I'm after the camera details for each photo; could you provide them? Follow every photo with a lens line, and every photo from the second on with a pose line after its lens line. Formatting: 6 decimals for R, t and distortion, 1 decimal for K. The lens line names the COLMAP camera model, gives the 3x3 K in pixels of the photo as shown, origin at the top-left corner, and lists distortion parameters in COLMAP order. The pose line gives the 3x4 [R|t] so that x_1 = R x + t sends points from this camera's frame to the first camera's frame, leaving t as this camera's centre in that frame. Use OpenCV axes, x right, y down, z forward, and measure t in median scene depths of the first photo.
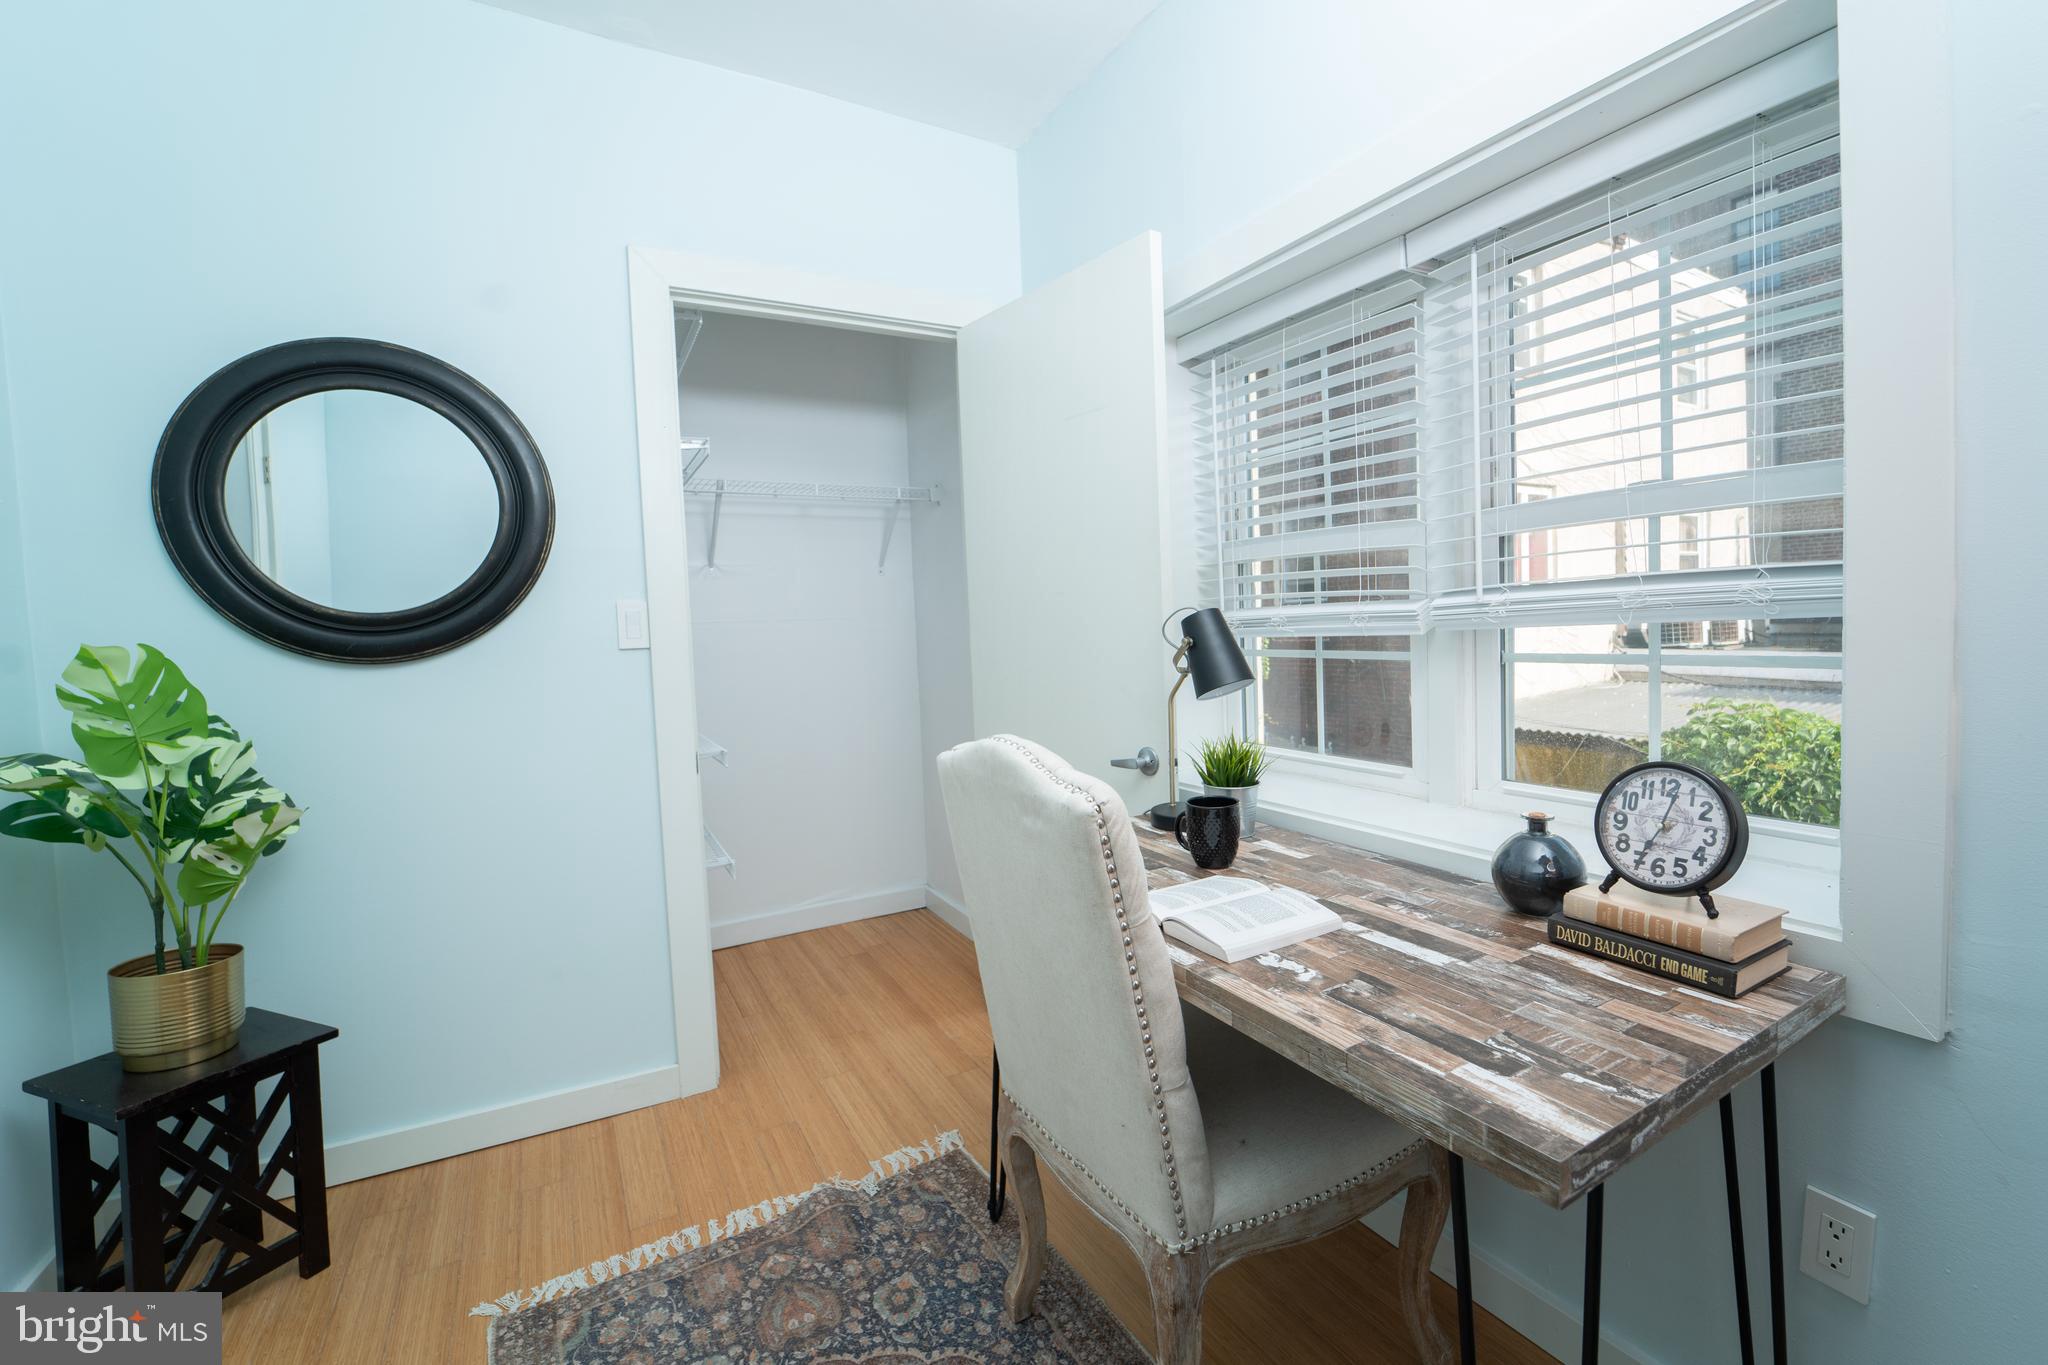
lens RADIAL K [[842.0, 0, 1024.3], [0, 842.0, 687.0], [0, 0, 1]] dist [-0.000644, -0.000022]
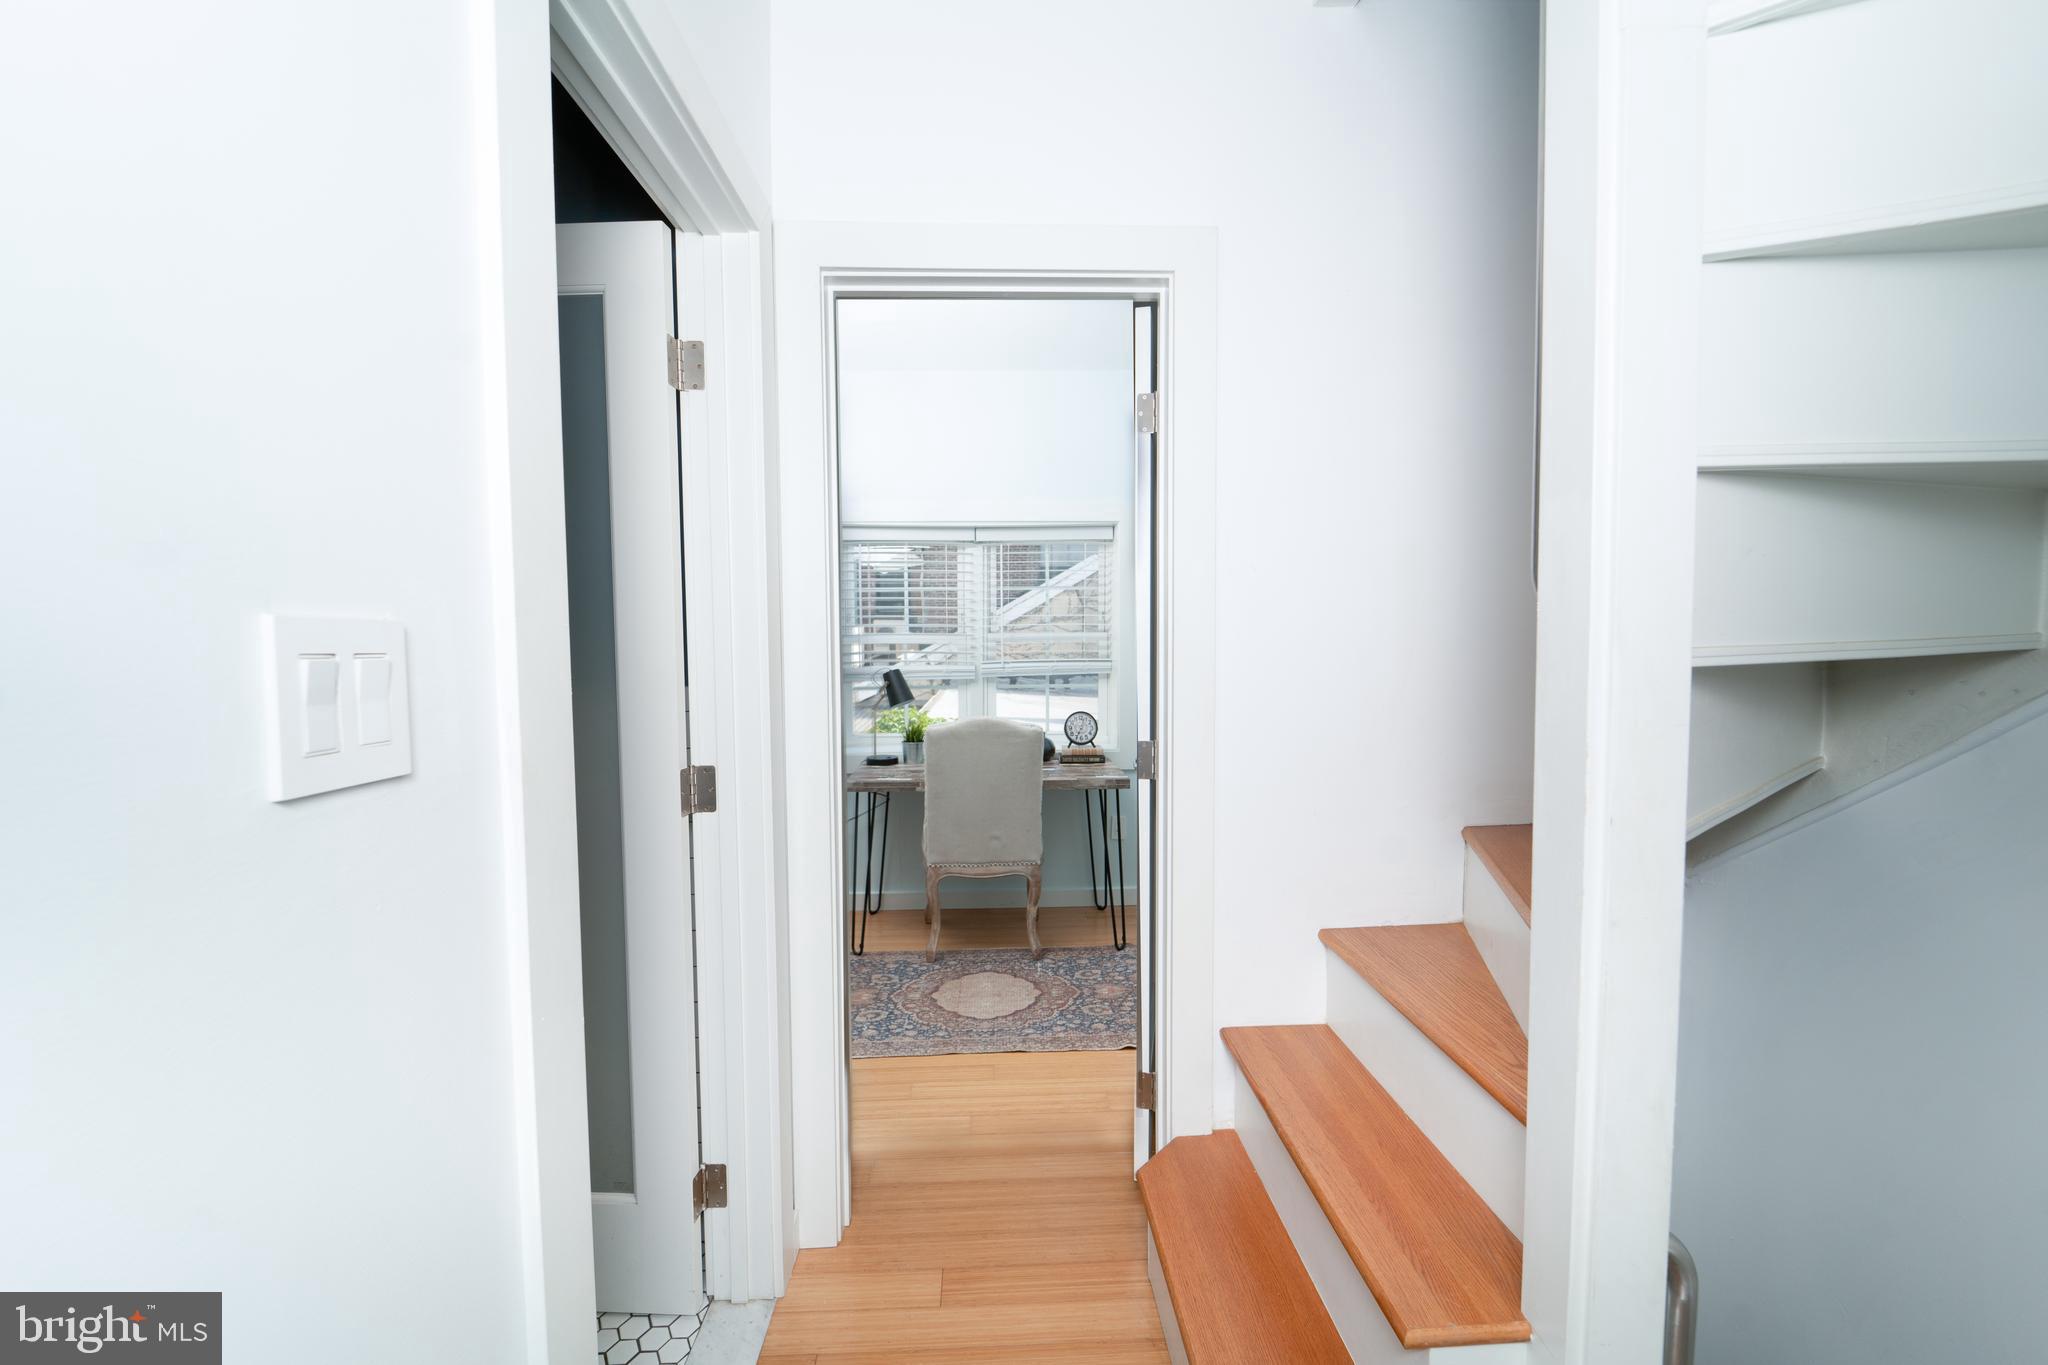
lens RADIAL K [[842.0, 0, 1023.6], [0, 842.0, 684.8], [0, 0, 1]] dist [-0.000644, -0.000022]
pose [[0.467263, -0.015788, 0.883978, -1.602780], [0.067351, 0.997571, -0.017784, 0.011240], [-0.881549, 0.067846, 0.467191, -0.345537]]
